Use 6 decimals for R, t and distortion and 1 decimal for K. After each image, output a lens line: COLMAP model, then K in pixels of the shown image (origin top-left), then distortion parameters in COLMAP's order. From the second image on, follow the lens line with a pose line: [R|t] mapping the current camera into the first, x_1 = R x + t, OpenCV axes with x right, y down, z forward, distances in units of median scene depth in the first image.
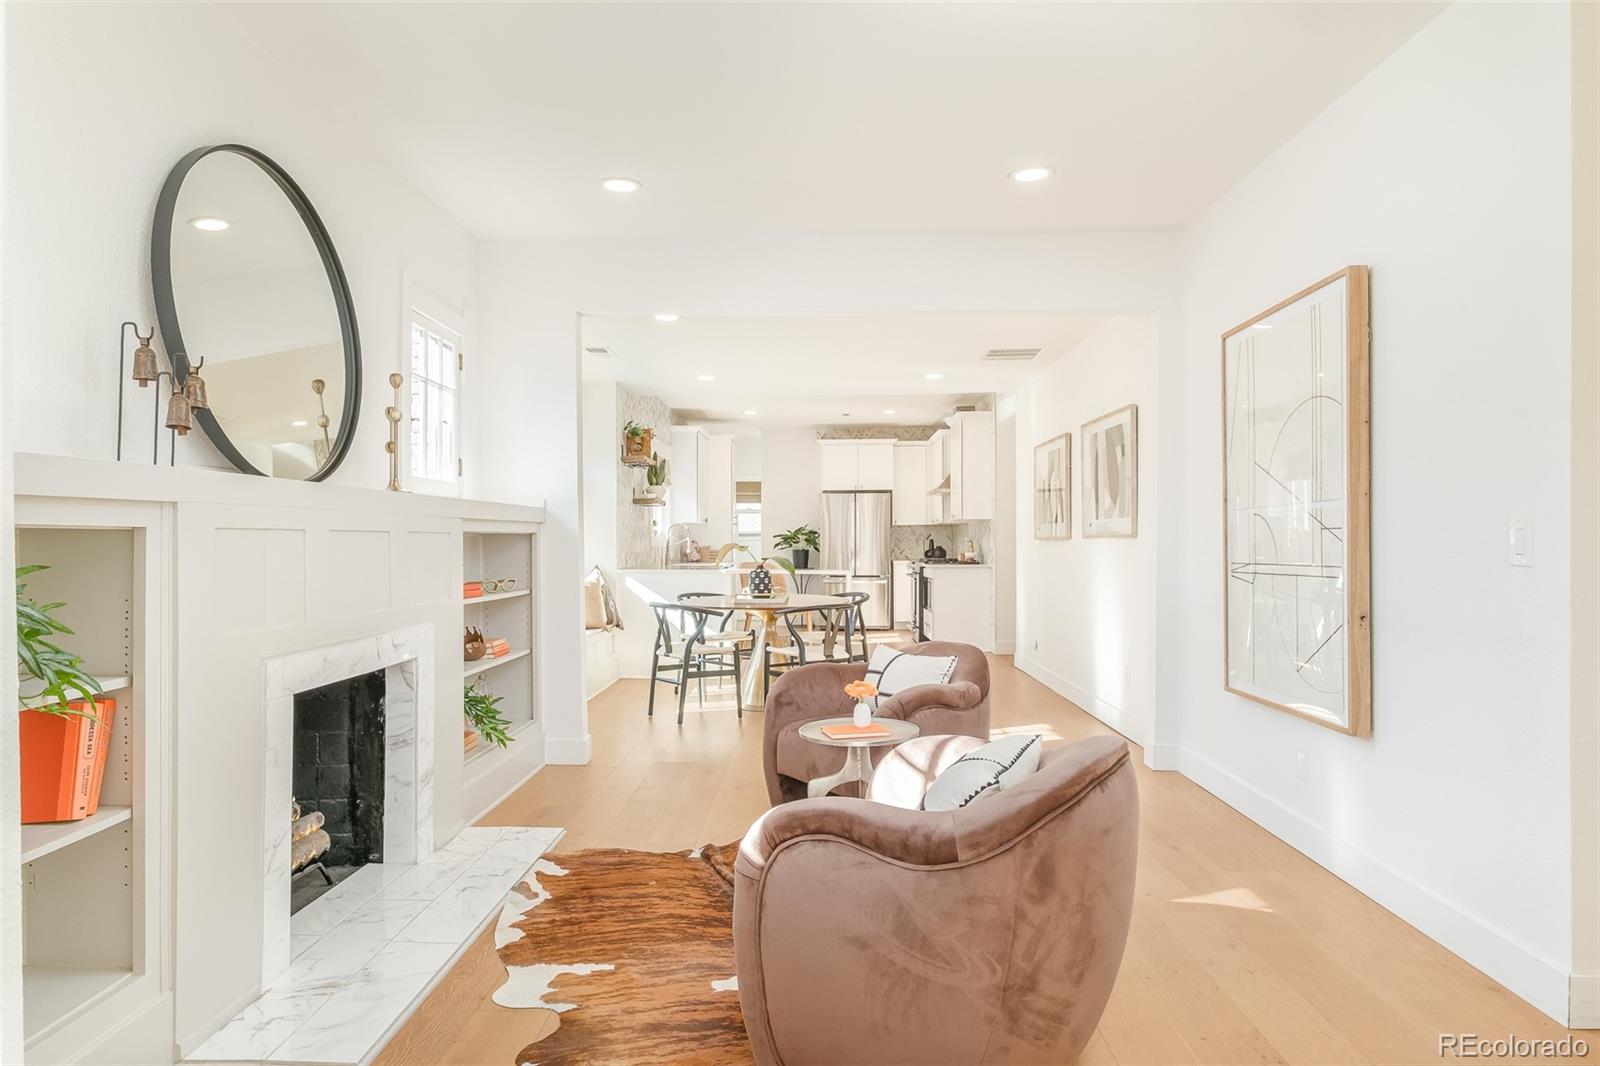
lens RADIAL K [[985.3, 0, 800.0], [0, 985.3, 533.0], [0, 0, 1]] dist [0.002914, 0.001192]
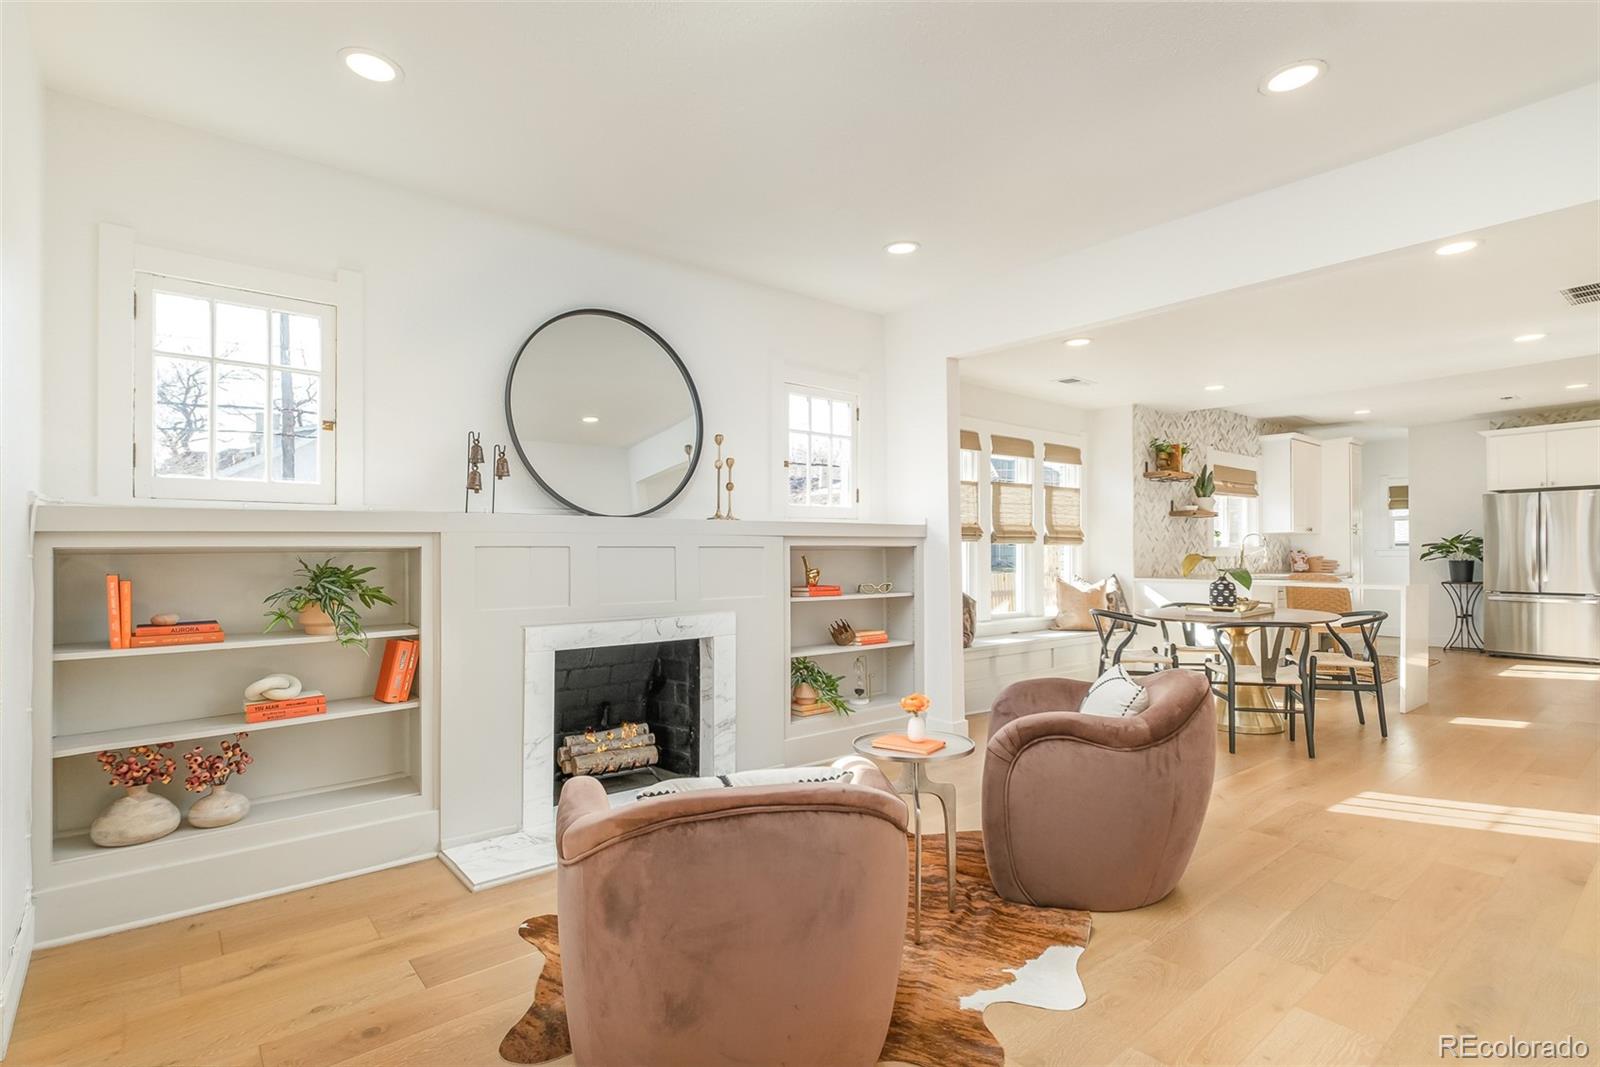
lens RADIAL K [[792.2, 0, 773.8], [0, 792.2, 544.6], [0, 0, 1]] dist [-0.000432, -0.000131]
pose [[0.647929, -0.009826, -0.761637, 0.192199], [0.009545, 0.999943, -0.004780, 0.000671], [0.761641, -0.004173, 0.647986, 0.123416]]
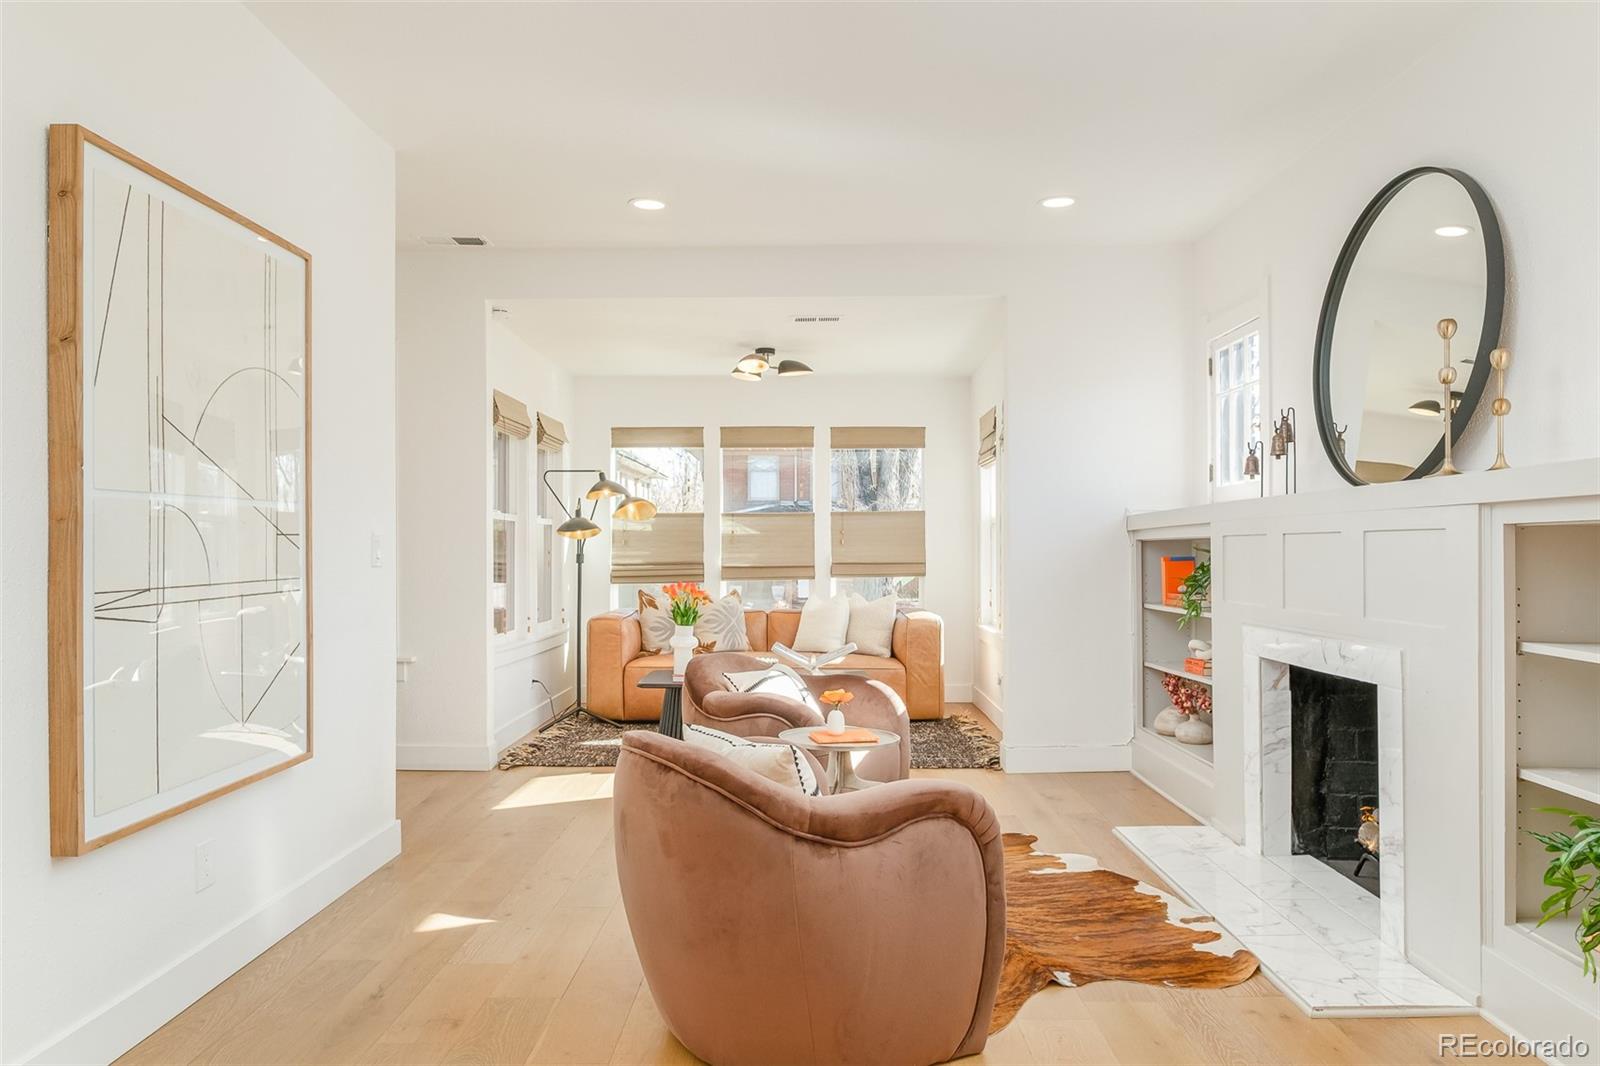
lens RADIAL K [[1055.7, 0, 797.7], [0, 1055.7, 552.5], [0, 0, 1]] dist [0.001202, 0.002222]
pose [[-0.999957, 0.006189, -0.006886, 0.035612], [0.006219, 0.999971, -0.004365, 0.006324], [0.006858, -0.004408, -0.999967, 0.683340]]
